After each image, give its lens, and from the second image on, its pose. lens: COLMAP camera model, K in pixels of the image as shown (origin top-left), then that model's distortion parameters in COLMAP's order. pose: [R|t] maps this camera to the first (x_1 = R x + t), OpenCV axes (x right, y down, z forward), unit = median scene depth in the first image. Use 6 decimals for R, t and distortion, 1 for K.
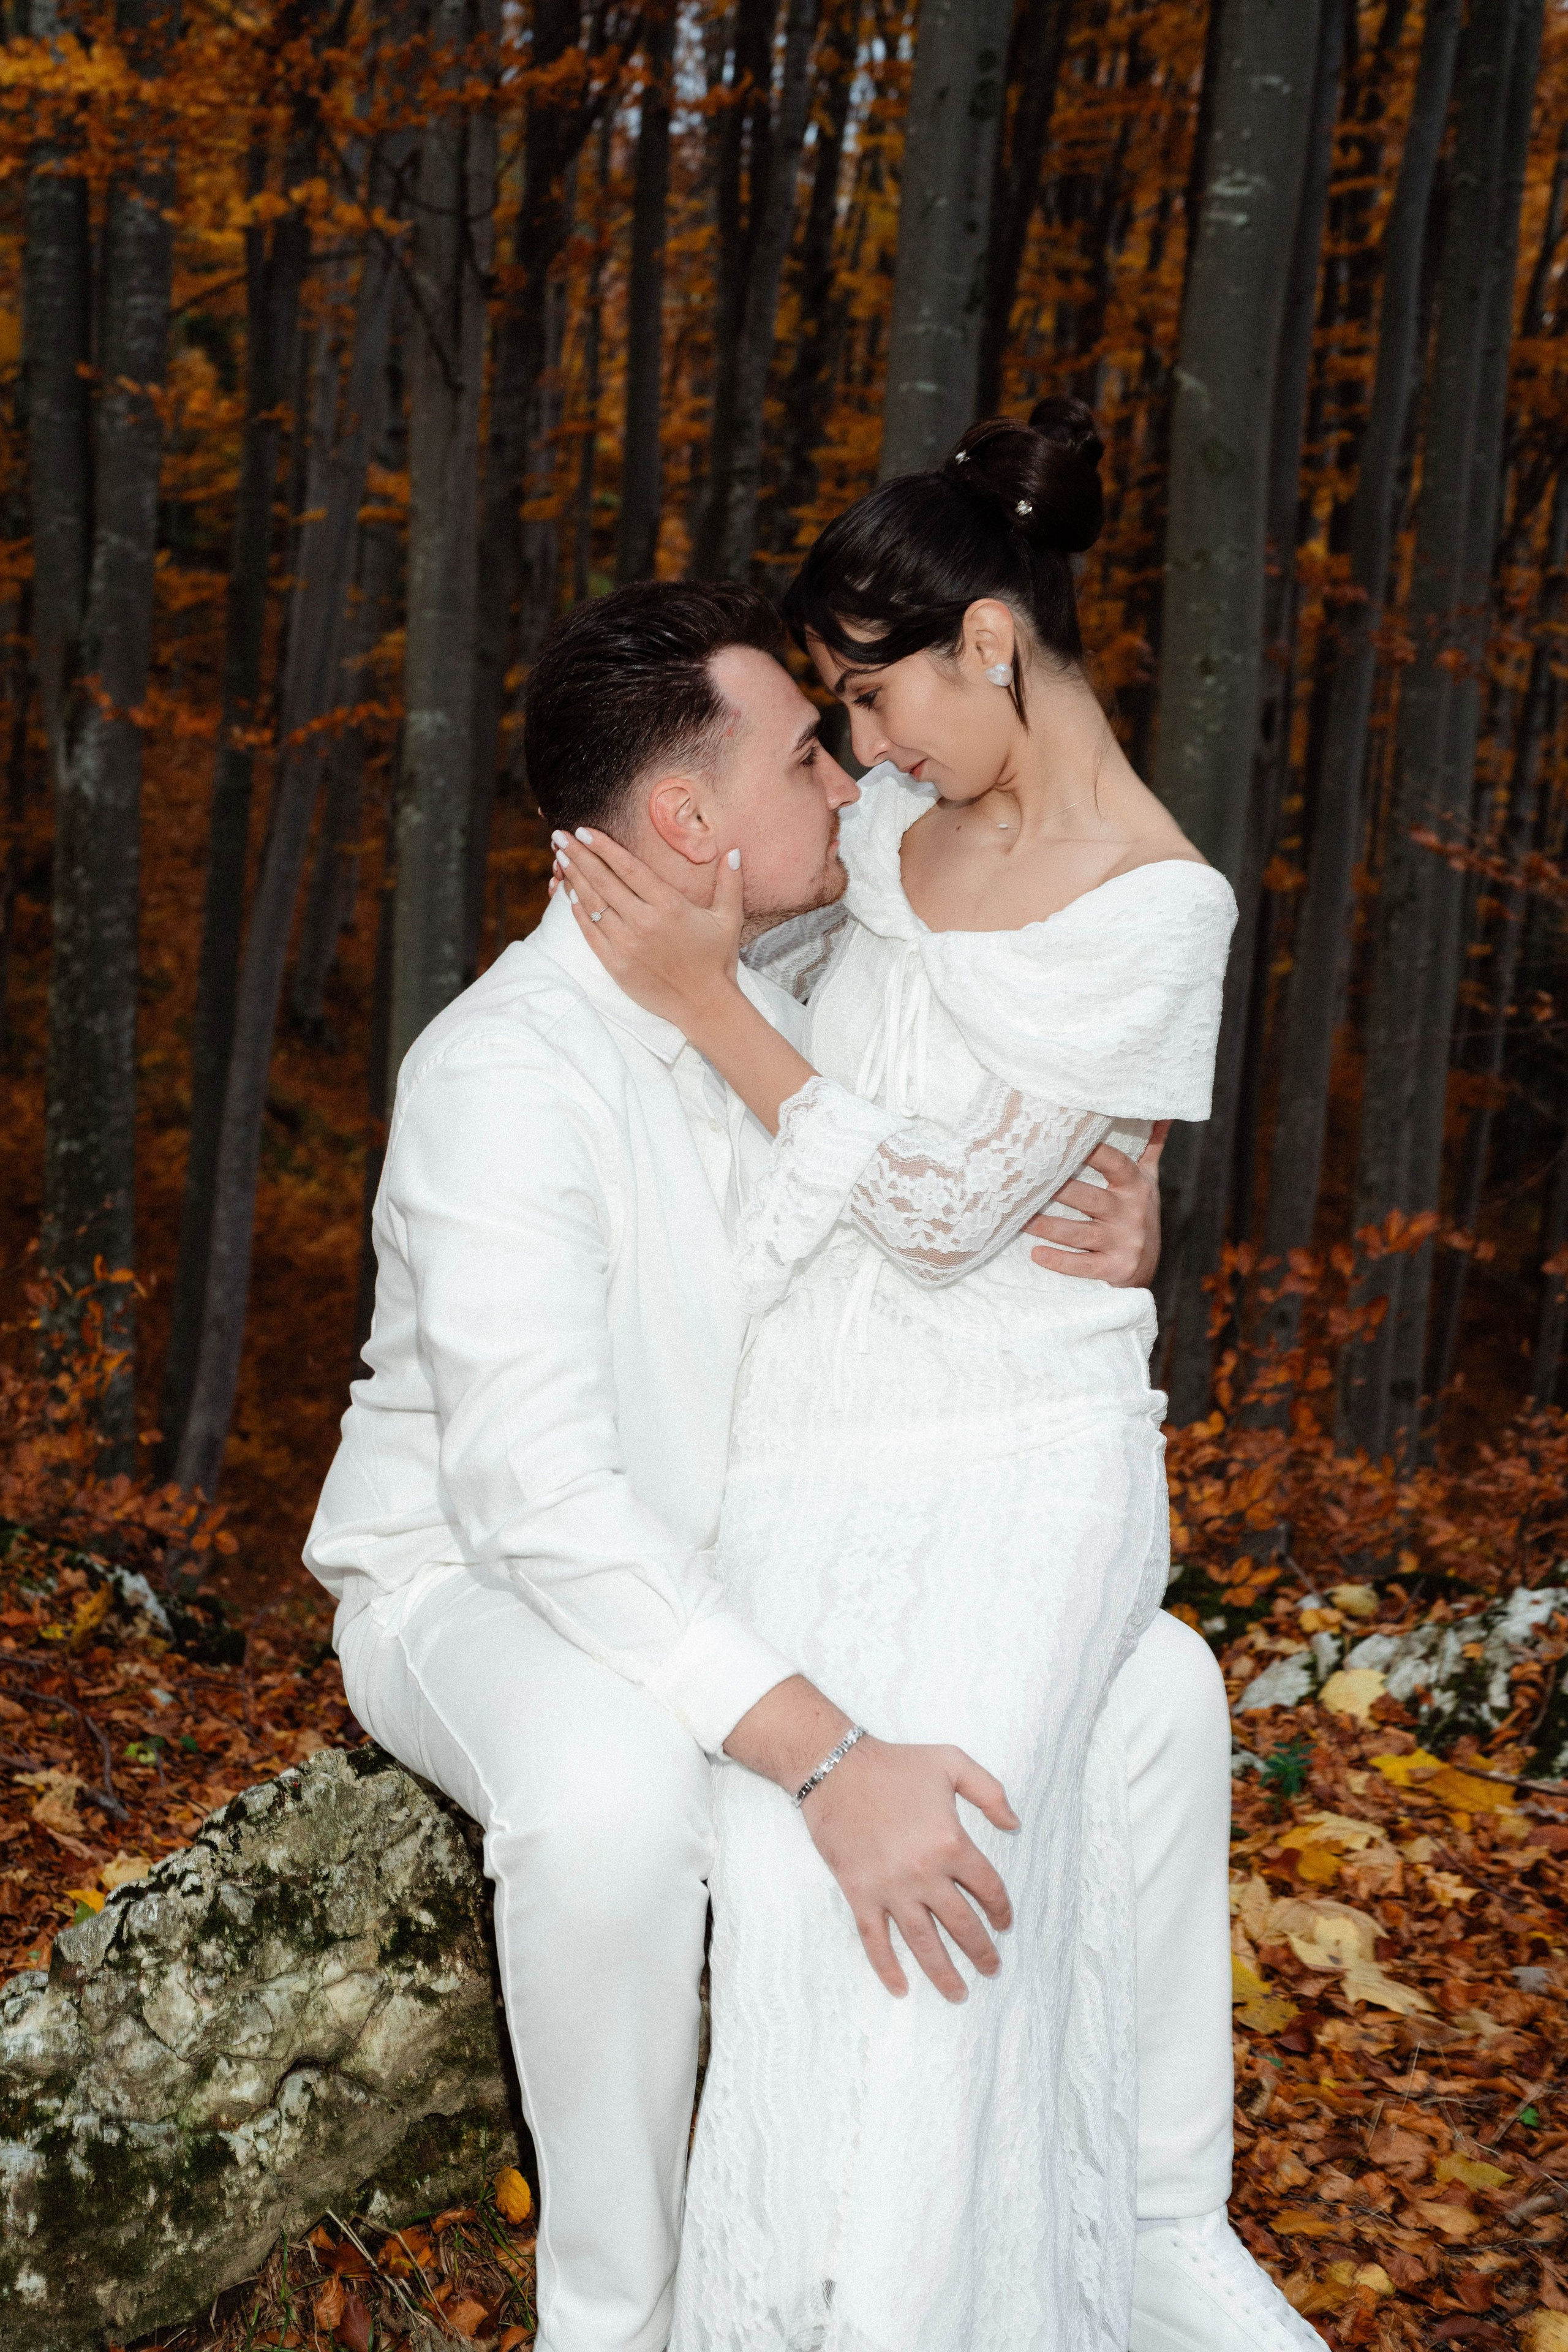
lens RADIAL K [[3256.4, 0, 784.0], [0, 3256.4, 1176.0], [0, 0, 1]] dist [-0.007315, 0.043998]
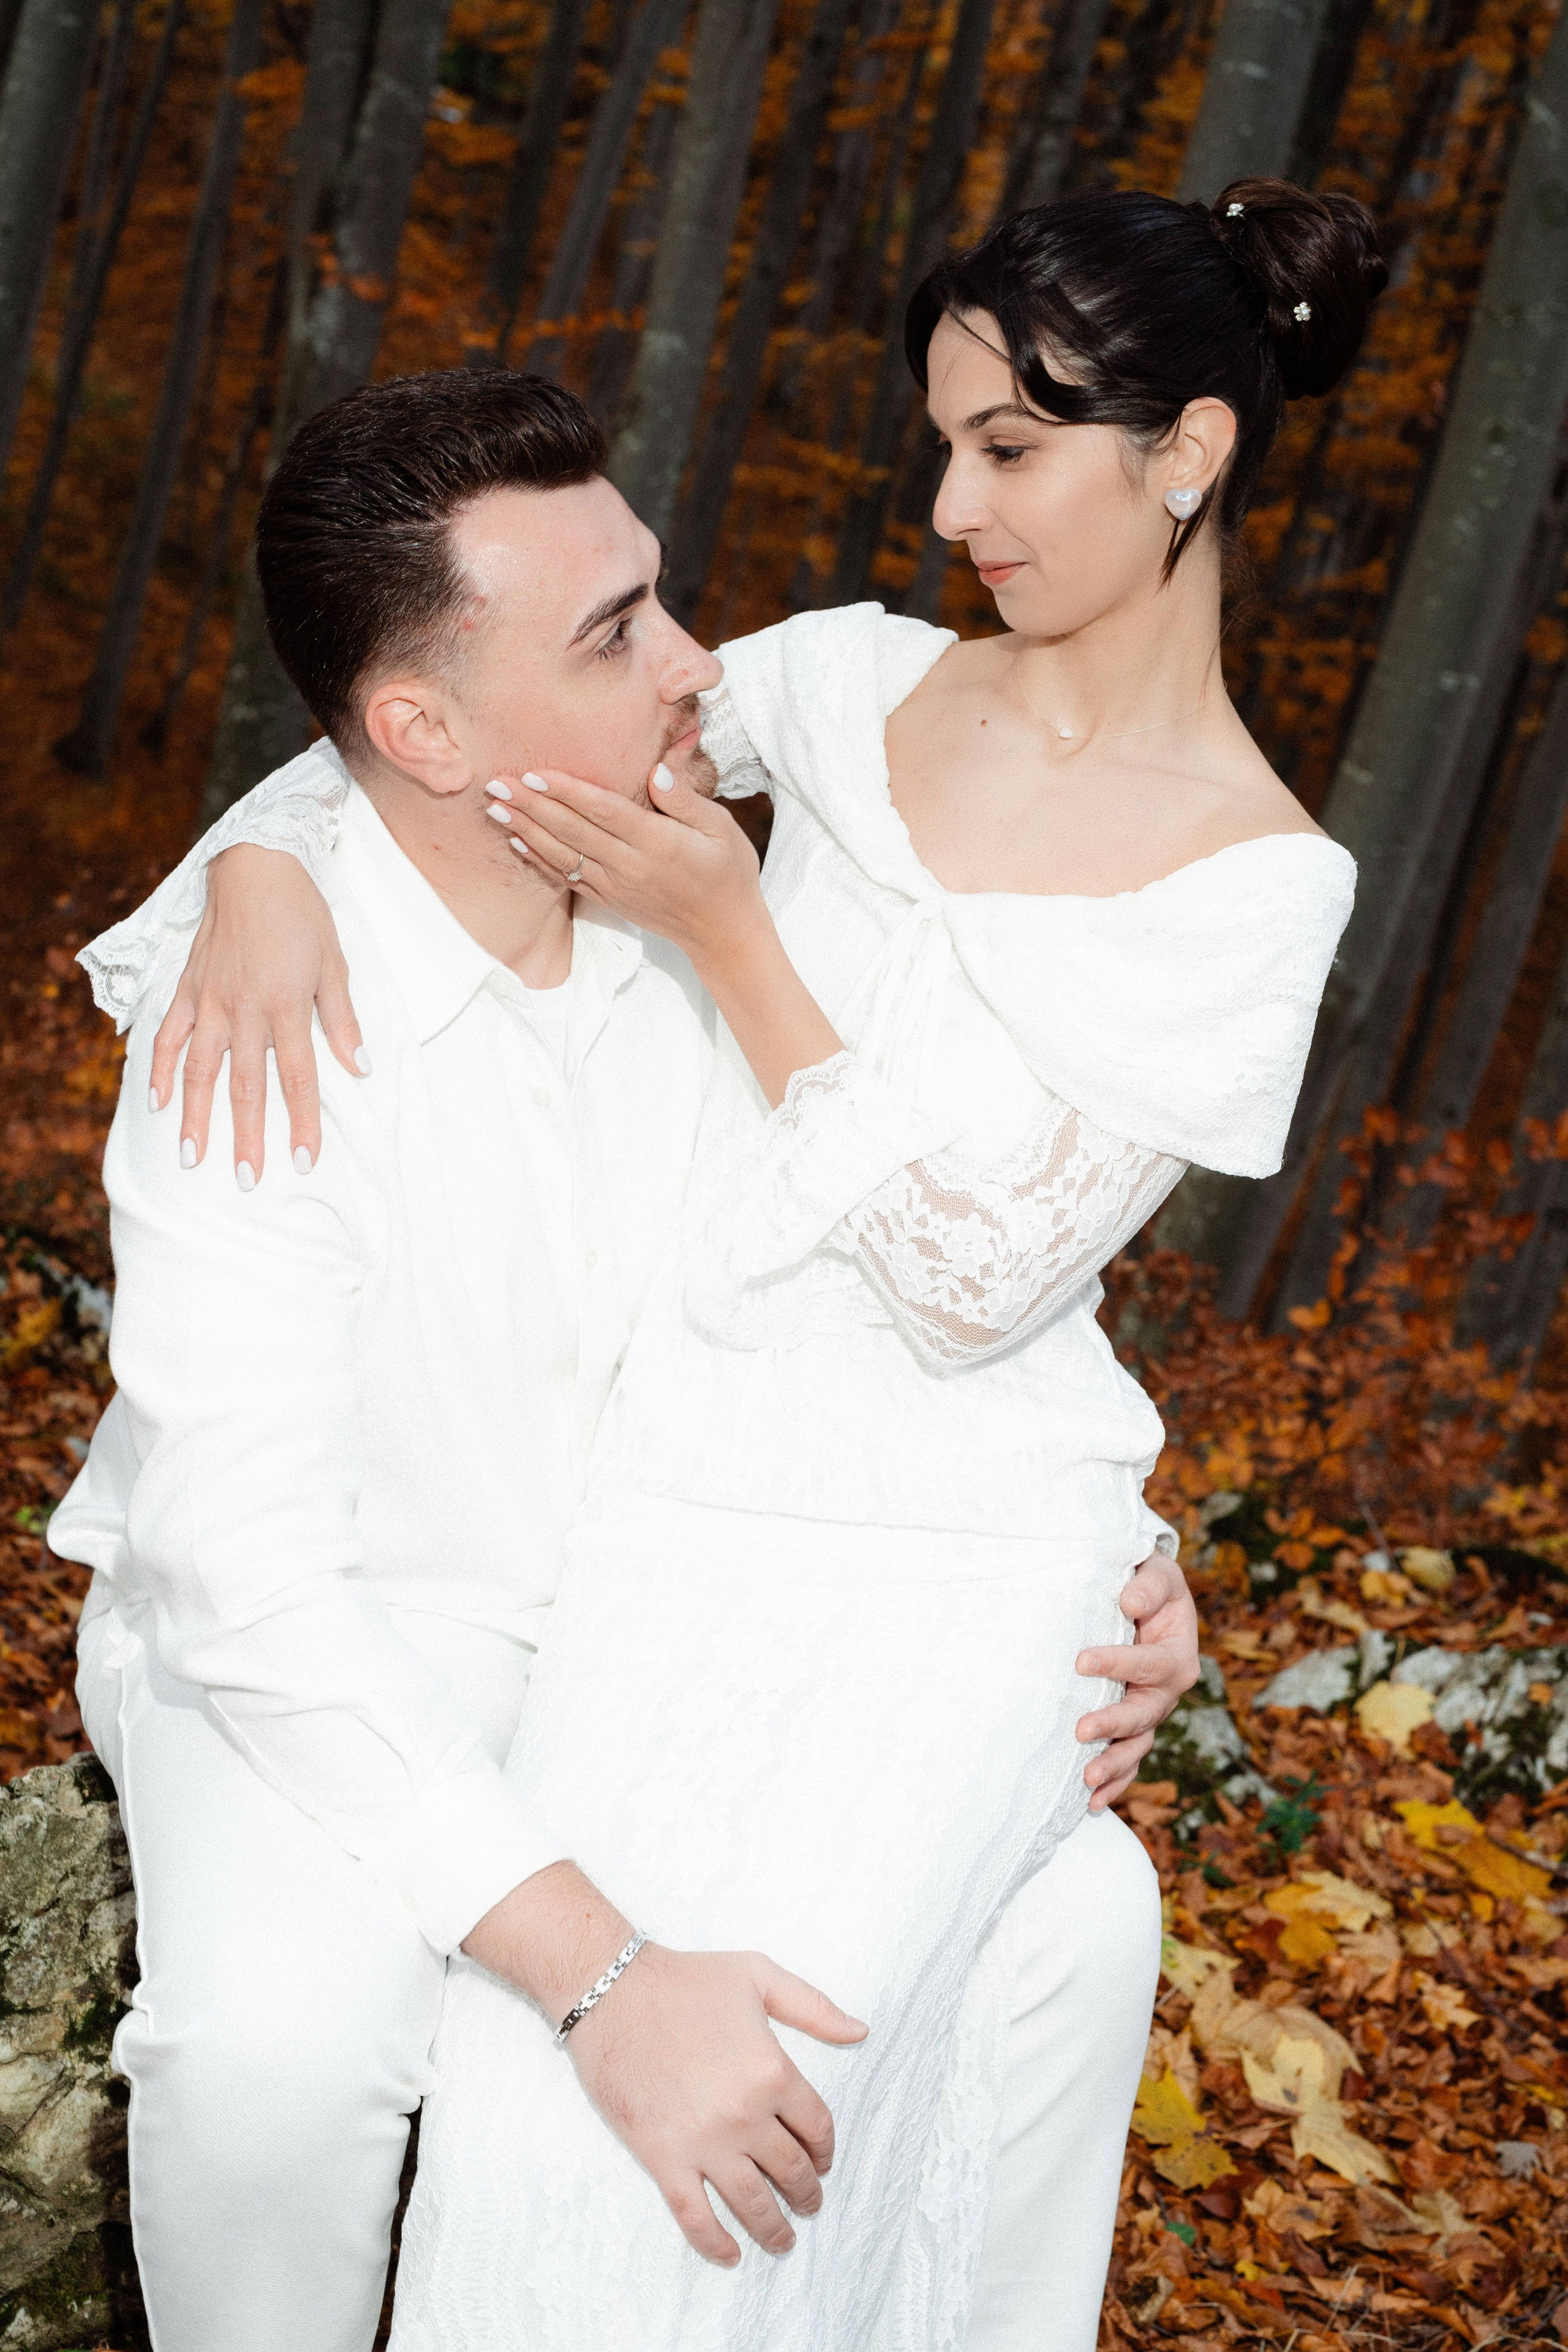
lens RADIAL K [[3256.4, 0, 784.0], [0, 3256.4, 1176.0], [0, 0, 1]] dist [-0.007315, 0.043998]
pose [[0.982830, 0.178907, -0.045146, 0.031292], [-0.172864, 0.978350, 0.113799, -0.058423], [0.064528, -0.104041, 0.992478, 0.156507]]
